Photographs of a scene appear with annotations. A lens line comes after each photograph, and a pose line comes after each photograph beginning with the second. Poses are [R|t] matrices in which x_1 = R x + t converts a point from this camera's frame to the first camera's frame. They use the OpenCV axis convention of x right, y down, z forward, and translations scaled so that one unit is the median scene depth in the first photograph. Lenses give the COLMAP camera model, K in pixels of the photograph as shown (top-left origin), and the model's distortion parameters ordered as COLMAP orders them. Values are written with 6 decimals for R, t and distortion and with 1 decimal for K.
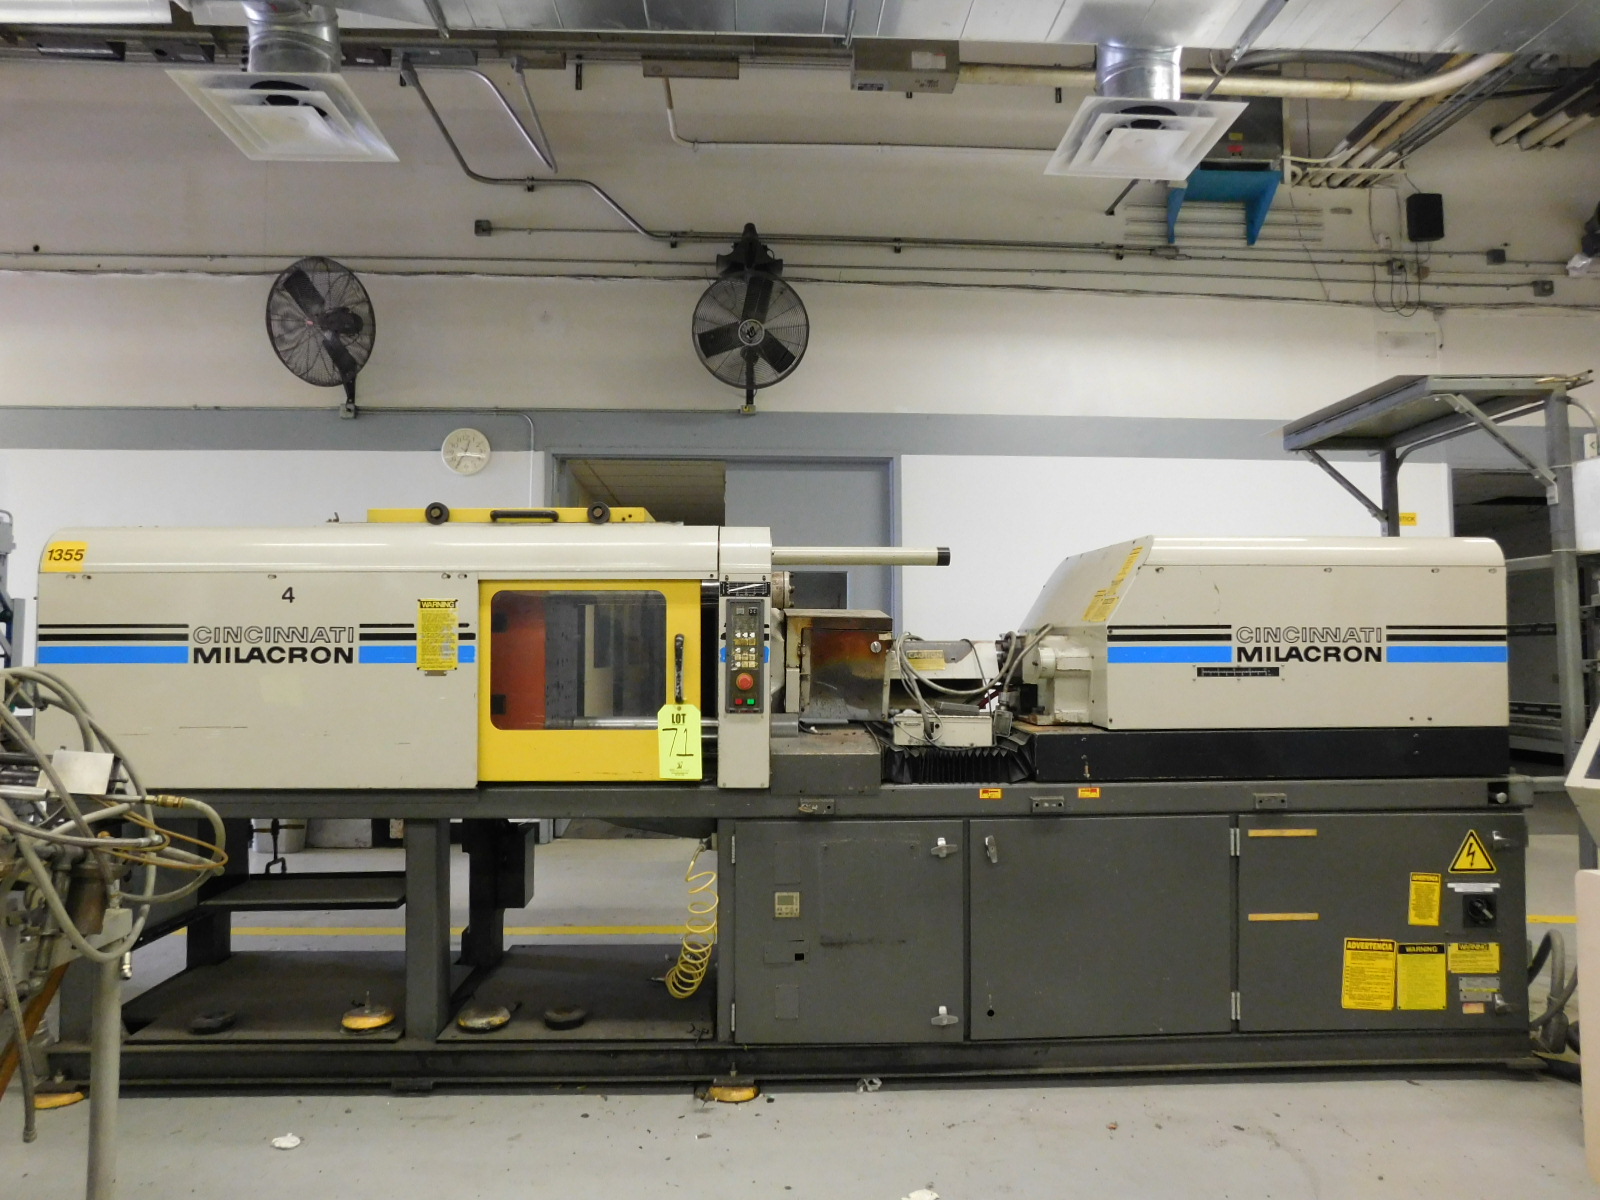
lens RADIAL K [[1081.8, 0, 800.0], [0, 1081.8, 600.0], [0, 0, 1]] dist [-0.076721, 0.000200]
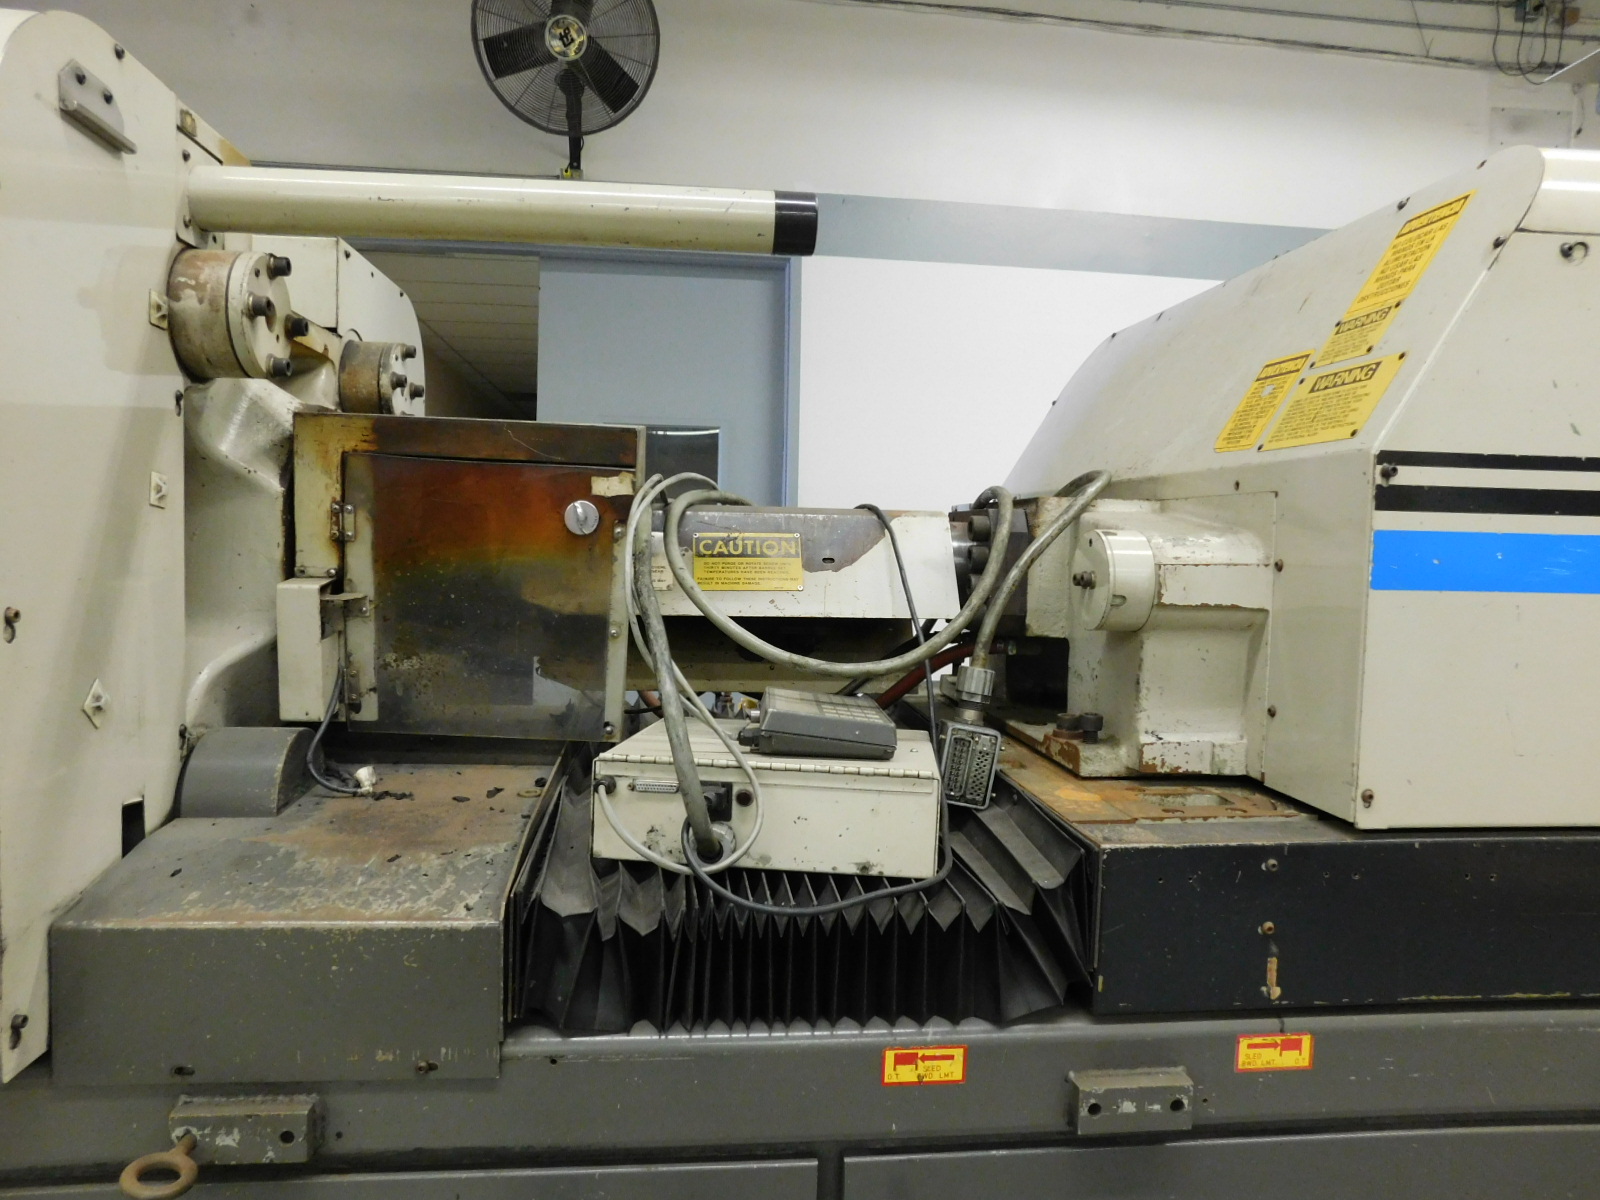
lens RADIAL K [[1081.8, 0, 800.0], [0, 1081.8, 600.0], [0, 0, 1]] dist [-0.076721, 0.000200]
pose [[0.997722, 0.019657, 0.064531, 0.115053], [-0.025623, 0.995339, 0.092969, 0.036774], [-0.062403, -0.094411, 0.993576, 0.681671]]
